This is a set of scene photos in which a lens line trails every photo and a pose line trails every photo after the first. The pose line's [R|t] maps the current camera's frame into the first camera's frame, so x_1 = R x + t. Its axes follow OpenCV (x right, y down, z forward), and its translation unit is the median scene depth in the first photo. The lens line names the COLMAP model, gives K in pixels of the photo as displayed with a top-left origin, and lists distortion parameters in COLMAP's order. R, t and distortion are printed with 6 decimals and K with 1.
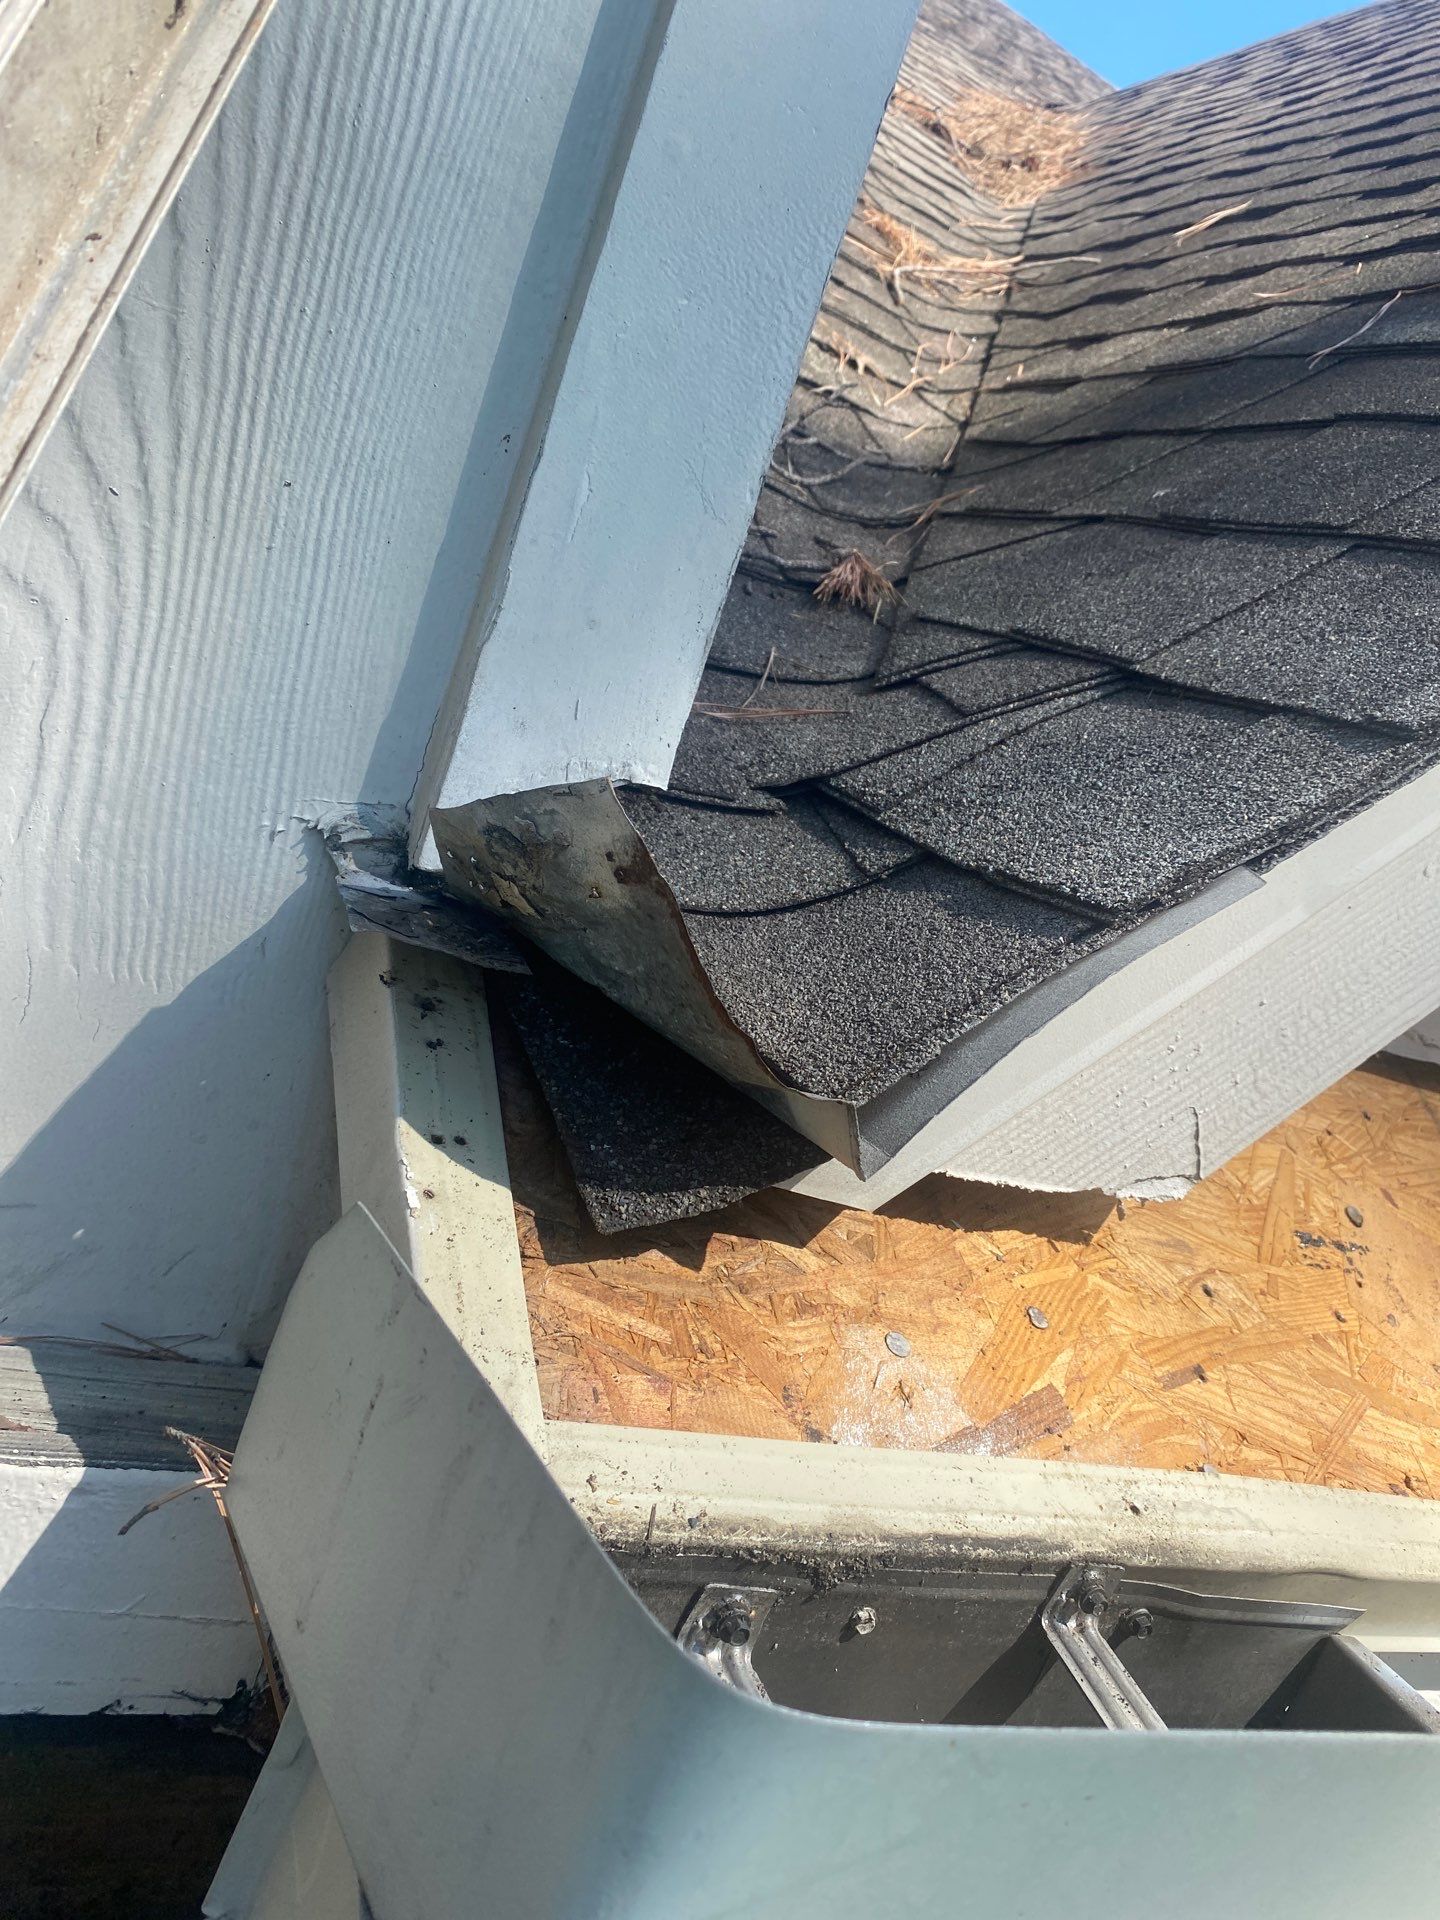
lens RADIAL K [[1465.7, 0, 736.0], [0, 1465.7, 951.8], [0, 0, 1]] dist [0.034047, -0.042894]
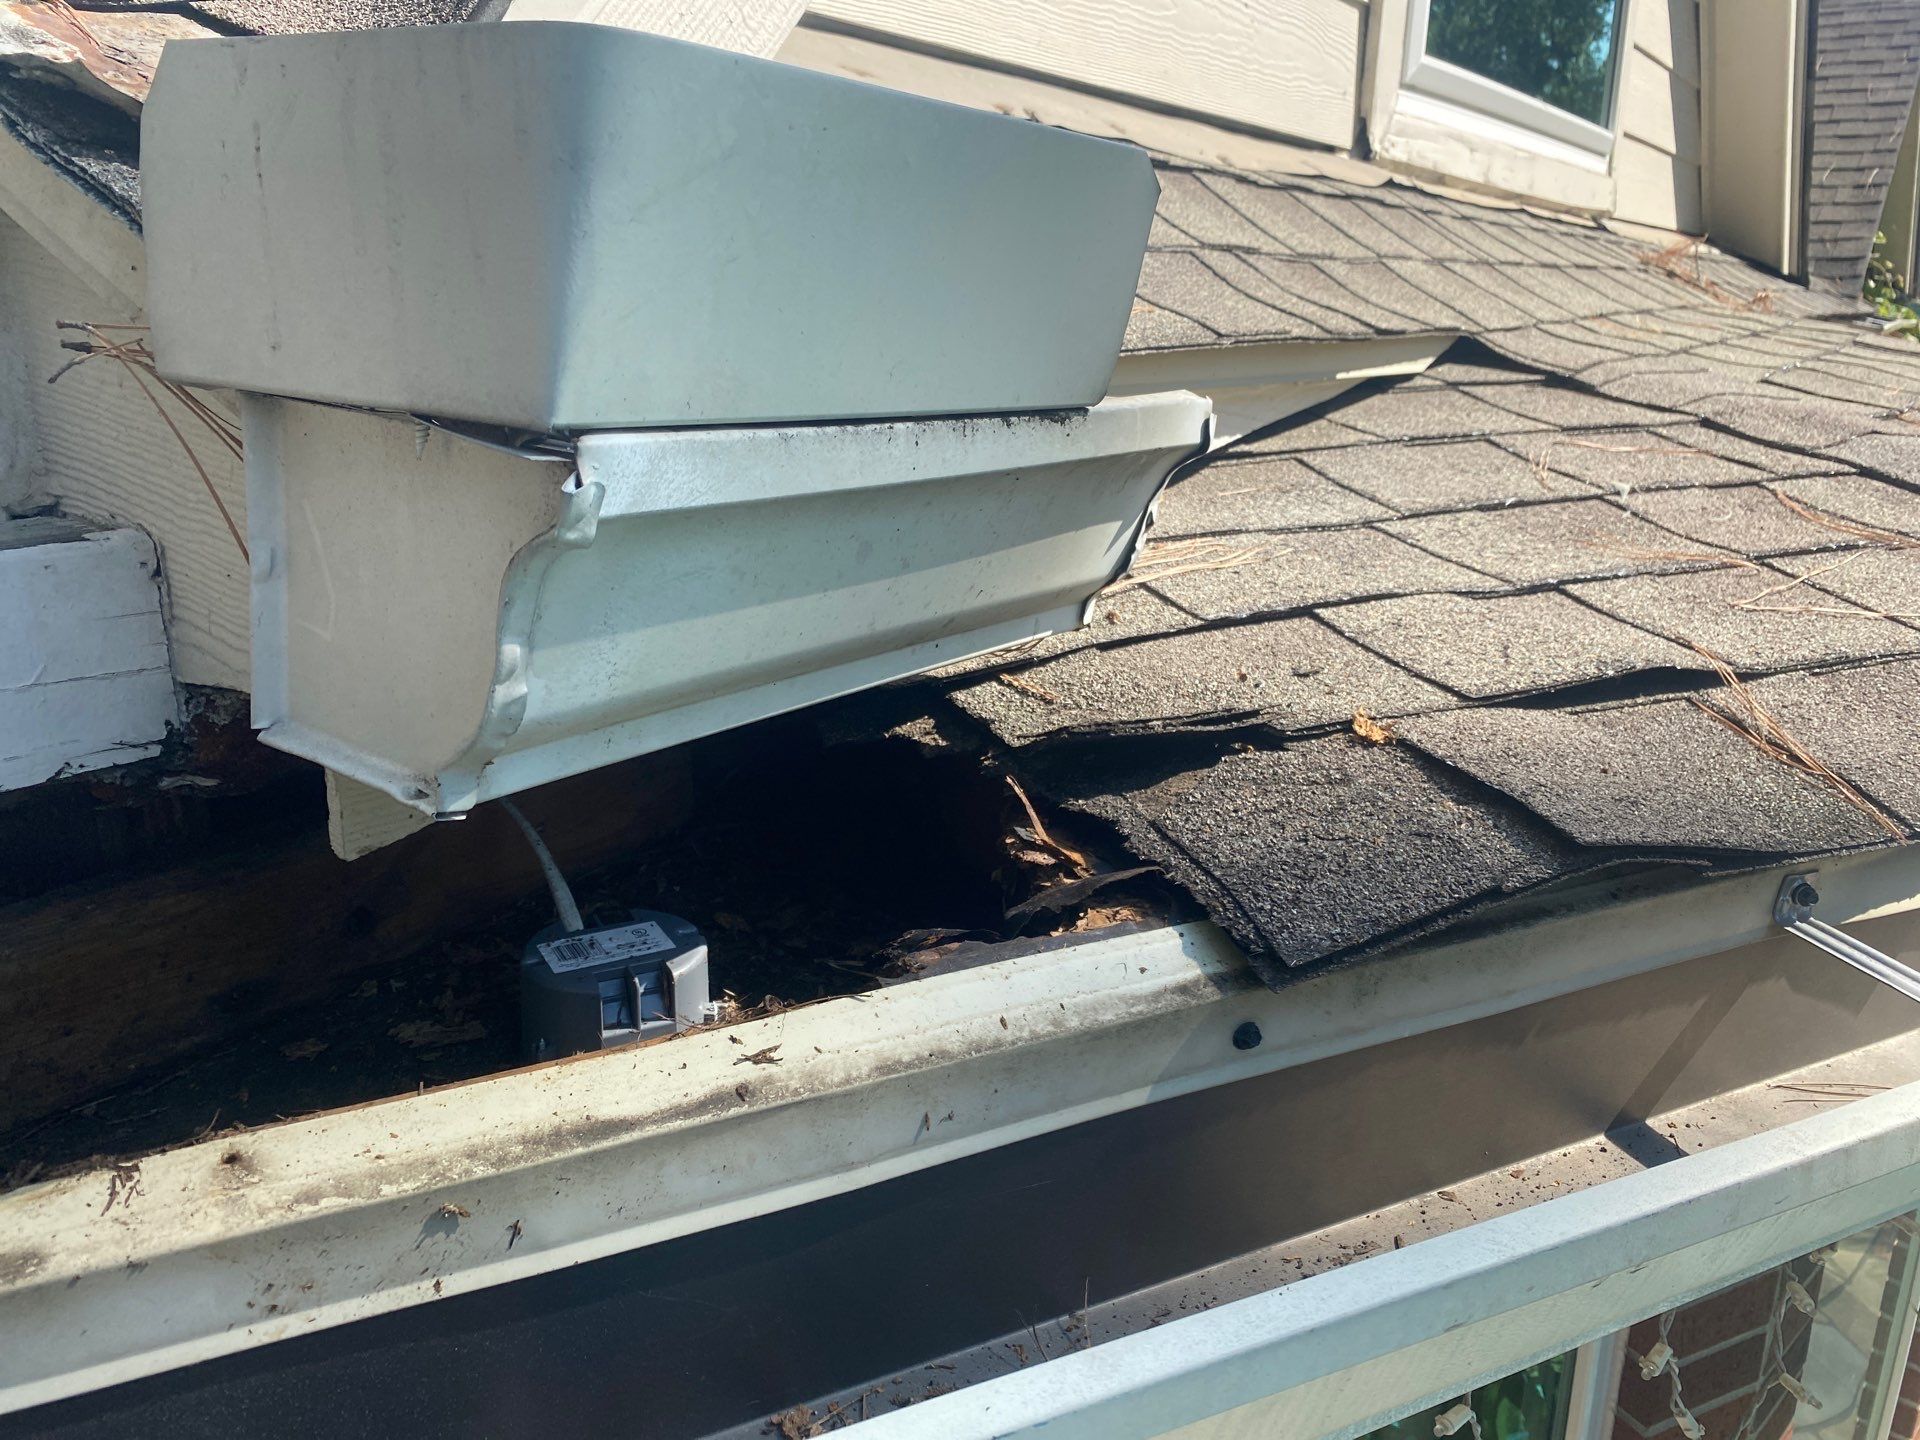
lens RADIAL K [[1465.7, 0, 936.8], [0, 1465.7, 710.5], [0, 0, 1]] dist [0.034047, -0.042894]
pose [[0.824842, -0.433564, 0.362848, -0.250086], [0.345204, 0.894497, 0.284093, 0.362527], [-0.447739, -0.109075, 0.887487, -0.271662]]
